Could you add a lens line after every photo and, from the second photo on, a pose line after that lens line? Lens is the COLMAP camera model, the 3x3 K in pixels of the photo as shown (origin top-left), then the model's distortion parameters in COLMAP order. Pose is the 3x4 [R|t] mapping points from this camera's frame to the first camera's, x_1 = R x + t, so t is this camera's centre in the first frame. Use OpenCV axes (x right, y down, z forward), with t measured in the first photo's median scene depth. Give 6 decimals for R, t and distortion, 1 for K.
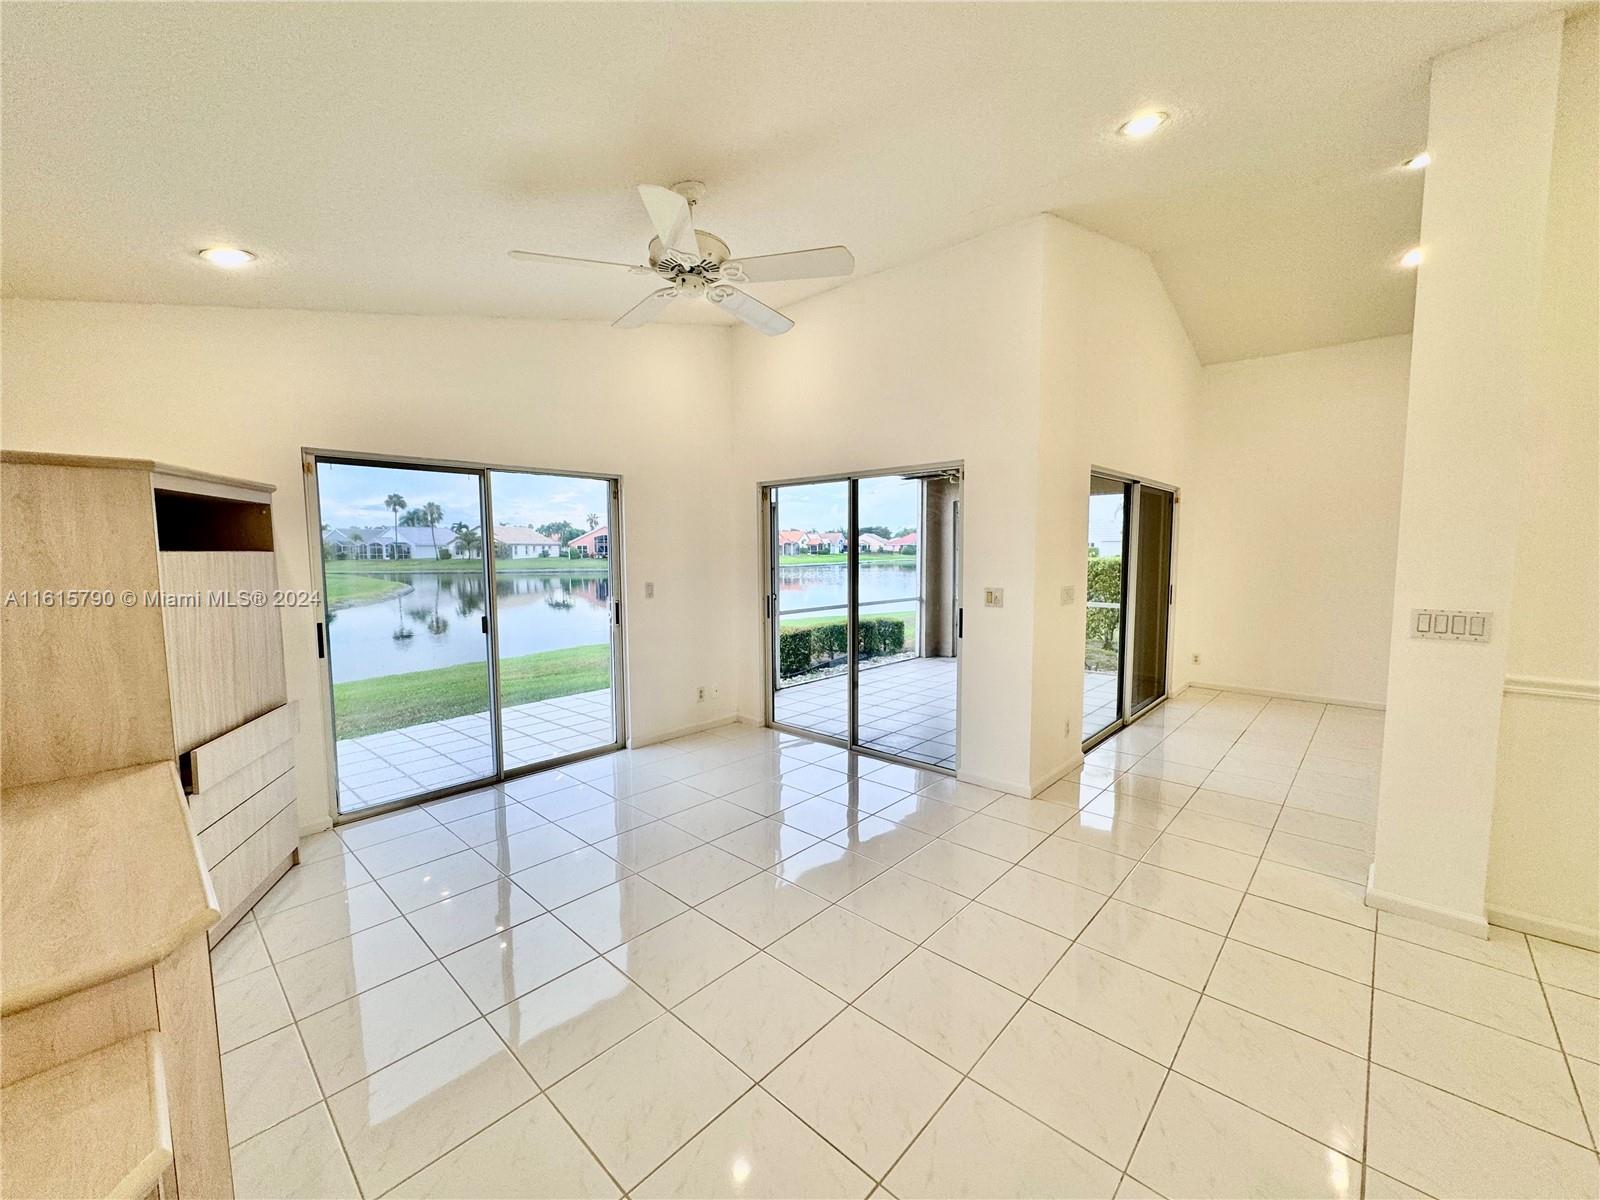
lens RADIAL K [[640.6, 0, 794.8], [0, 640.6, 595.8], [0, 0, 1]] dist [0.003098, -0.000940]
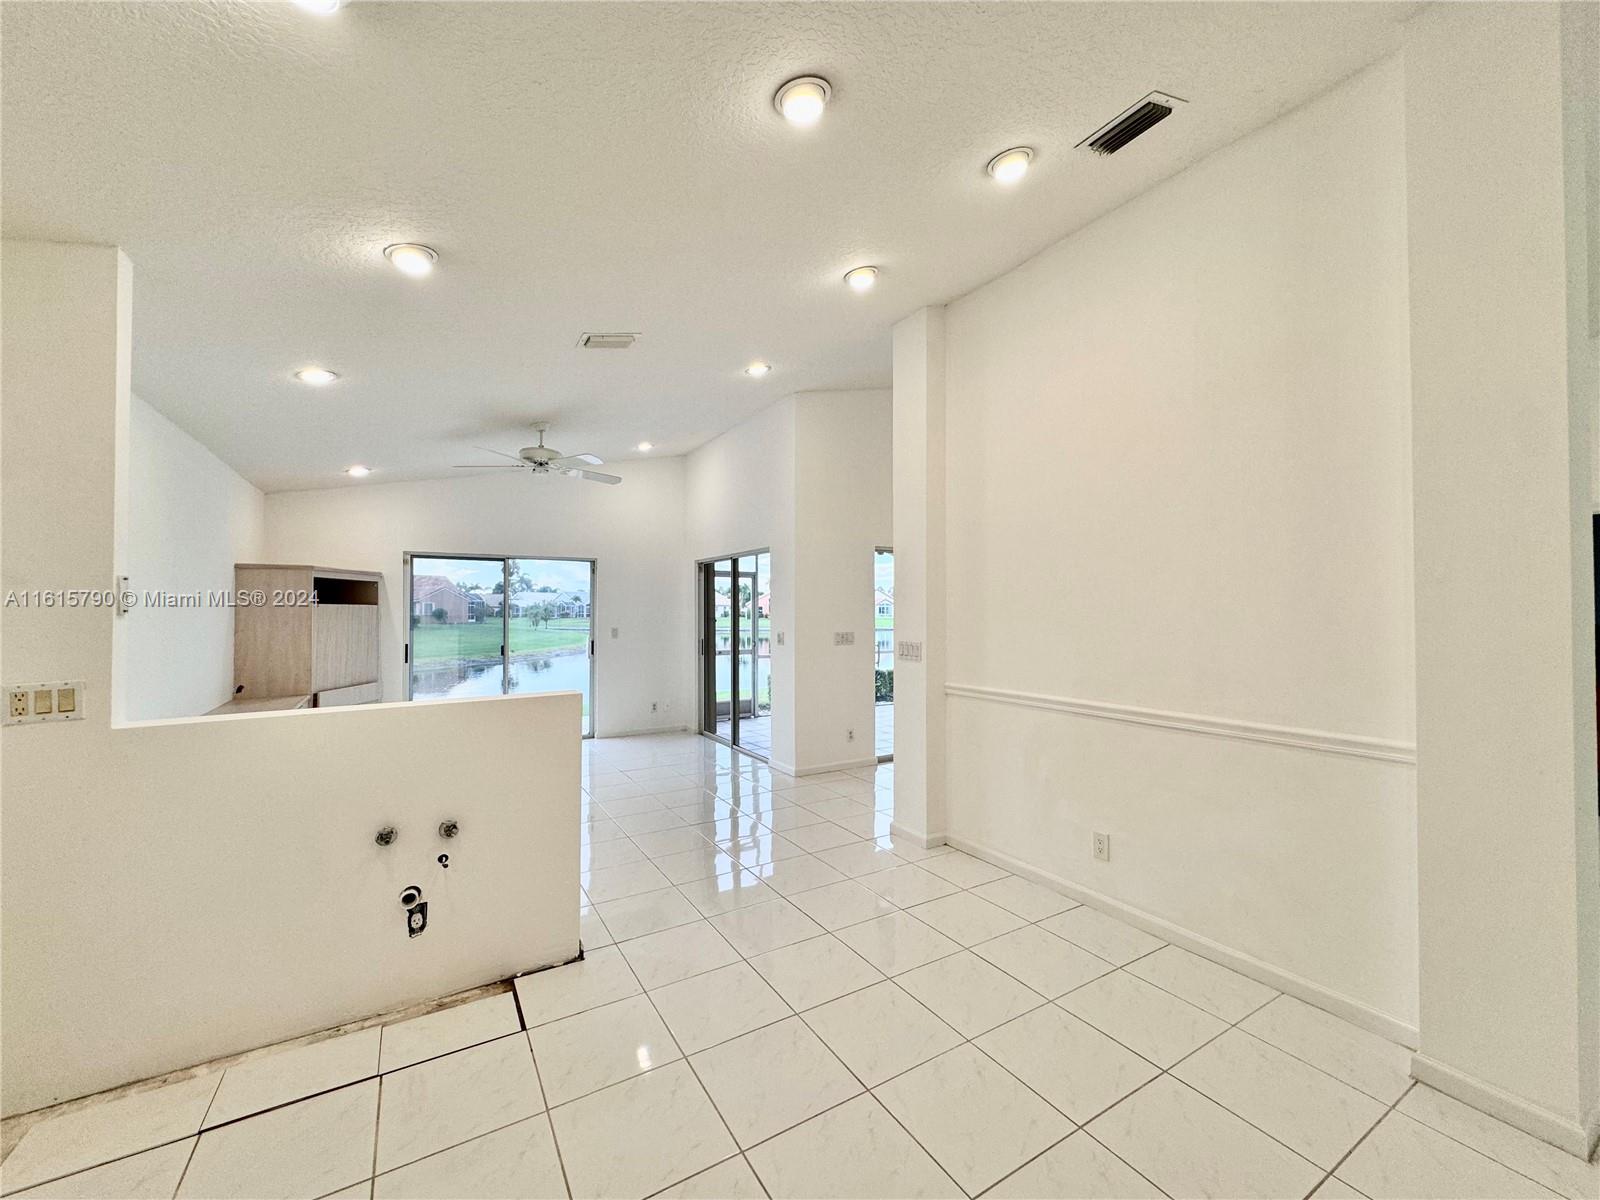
lens RADIAL K [[640.6, 0, 800.7], [0, 640.6, 599.4], [0, 0, 1]] dist [0.003098, -0.000940]
pose [[0.962509, 0.001829, -0.271245, 0.867457], [-0.026356, 0.995876, -0.086809, 0.045840], [0.269968, 0.090703, 0.958588, -0.487963]]
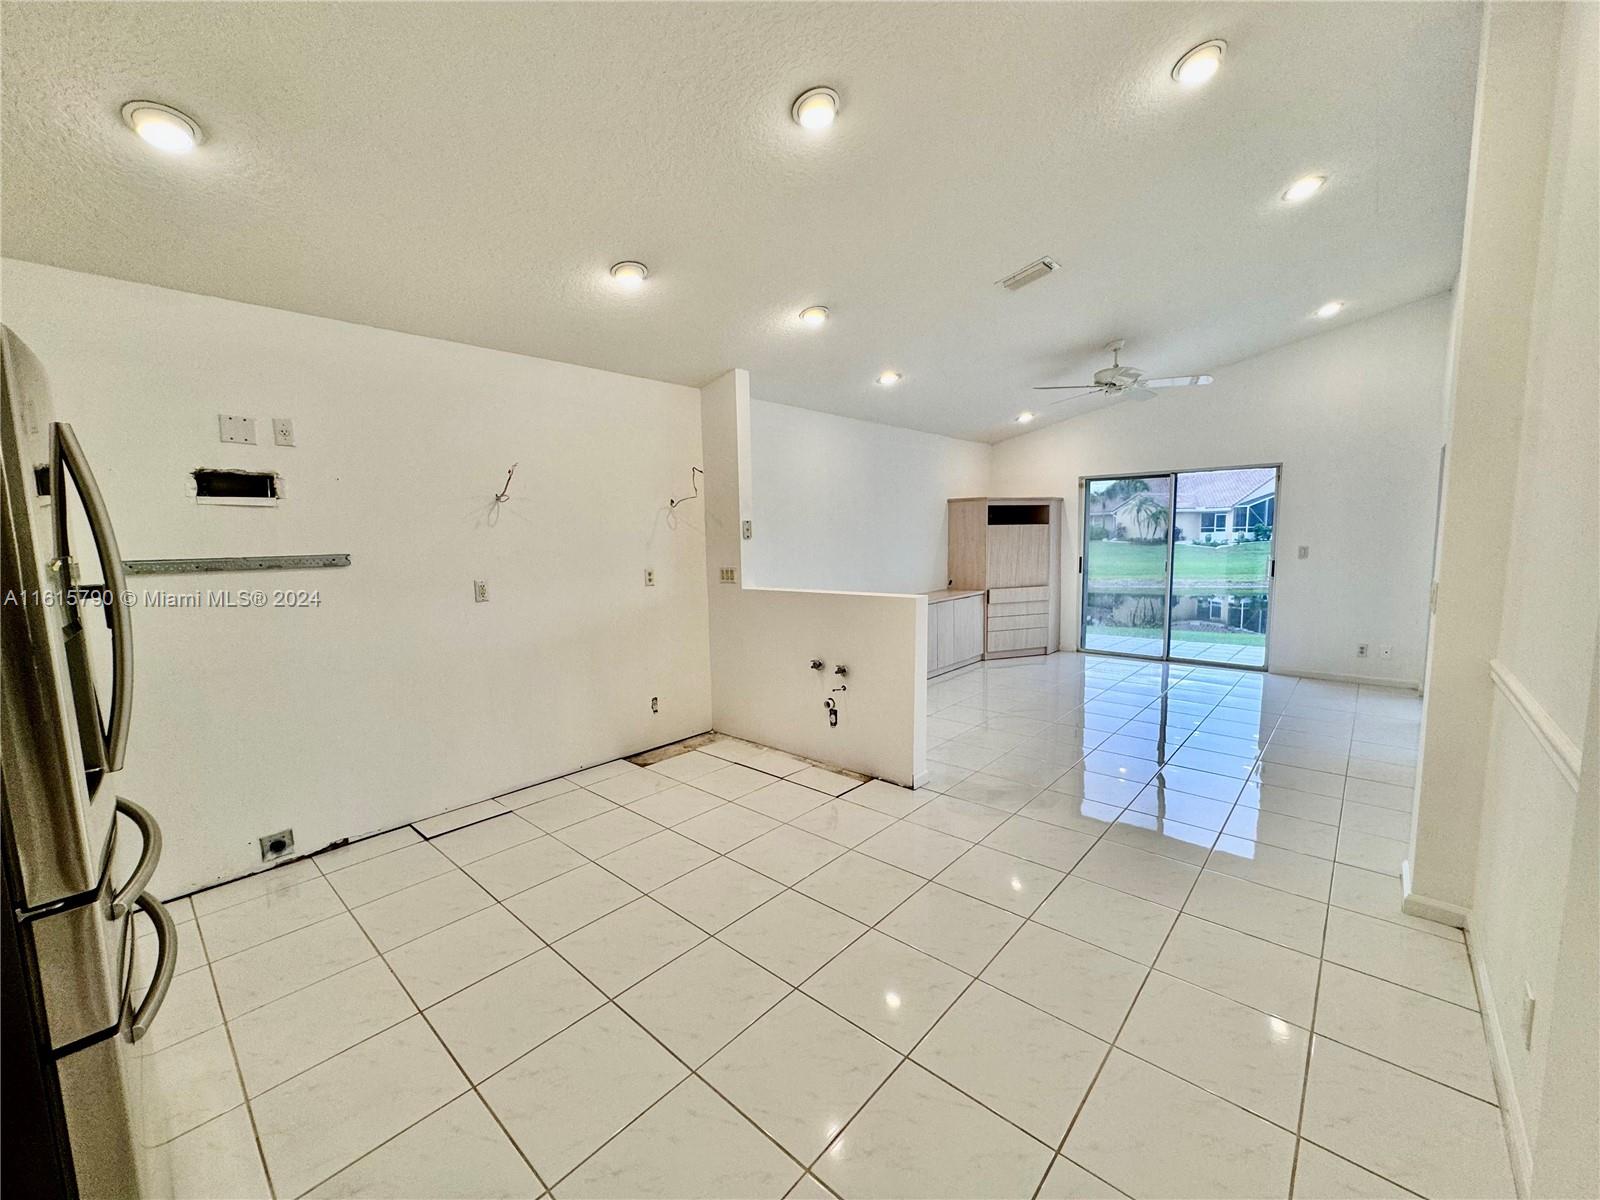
lens RADIAL K [[640.6, 0, 792.3], [0, 640.6, 603.5], [0, 0, 1]] dist [0.003098, -0.000940]
pose [[0.016902, 0.123889, -0.992152, 1.434641], [-0.054212, 0.990948, 0.122815, -0.013371], [0.998386, 0.051711, 0.023466, -0.021504]]
